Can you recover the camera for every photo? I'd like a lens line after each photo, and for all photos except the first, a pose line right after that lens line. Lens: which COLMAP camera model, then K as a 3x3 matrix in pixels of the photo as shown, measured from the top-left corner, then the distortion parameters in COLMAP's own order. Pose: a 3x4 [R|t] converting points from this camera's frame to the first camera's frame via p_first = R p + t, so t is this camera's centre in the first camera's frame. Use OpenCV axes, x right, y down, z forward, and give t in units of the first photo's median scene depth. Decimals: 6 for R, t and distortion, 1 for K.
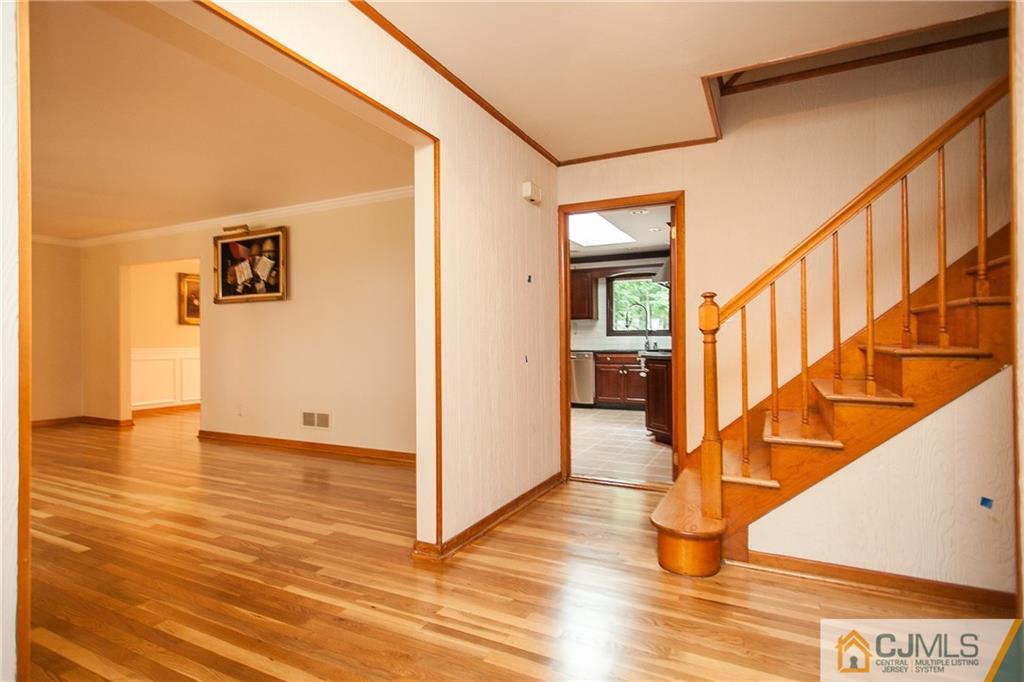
lens RADIAL K [[477.1, 0, 512.0], [0, 477.1, 341.0], [0, 0, 1]] dist [0.001692, 0.000234]
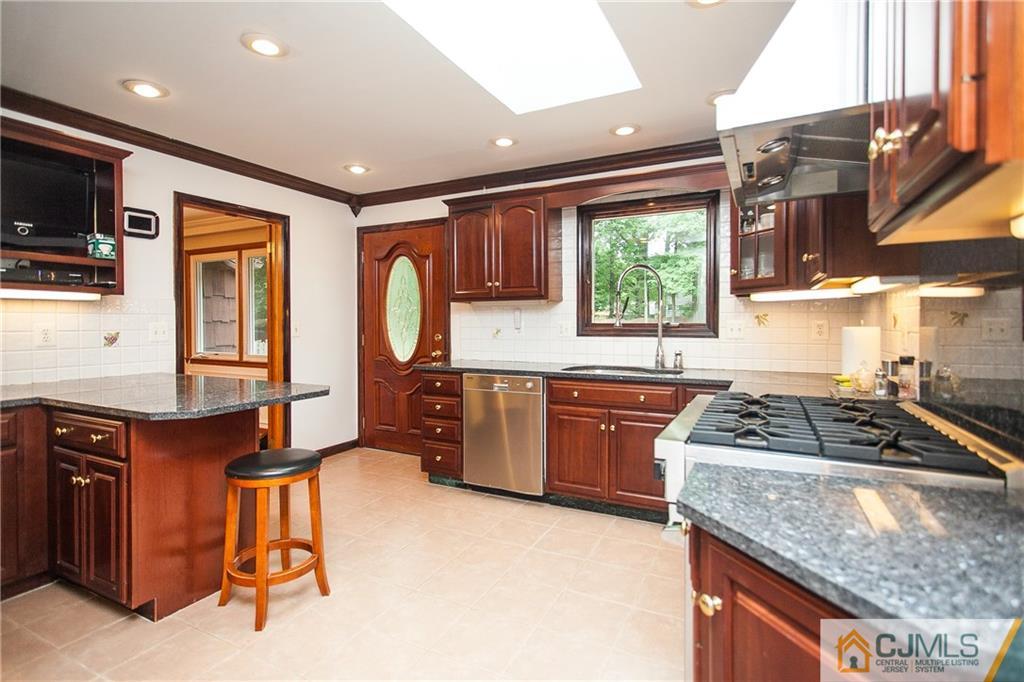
lens RADIAL K [[501.5, 0, 513.8], [0, 501.5, 329.6], [0, 0, 1]] dist [-0.000416, -0.000310]
pose [[0.999629, 0.013656, 0.023567, 0.130424], [-0.014056, 0.999759, 0.016865, -0.025249], [-0.023331, -0.017190, 0.999580, 0.540744]]
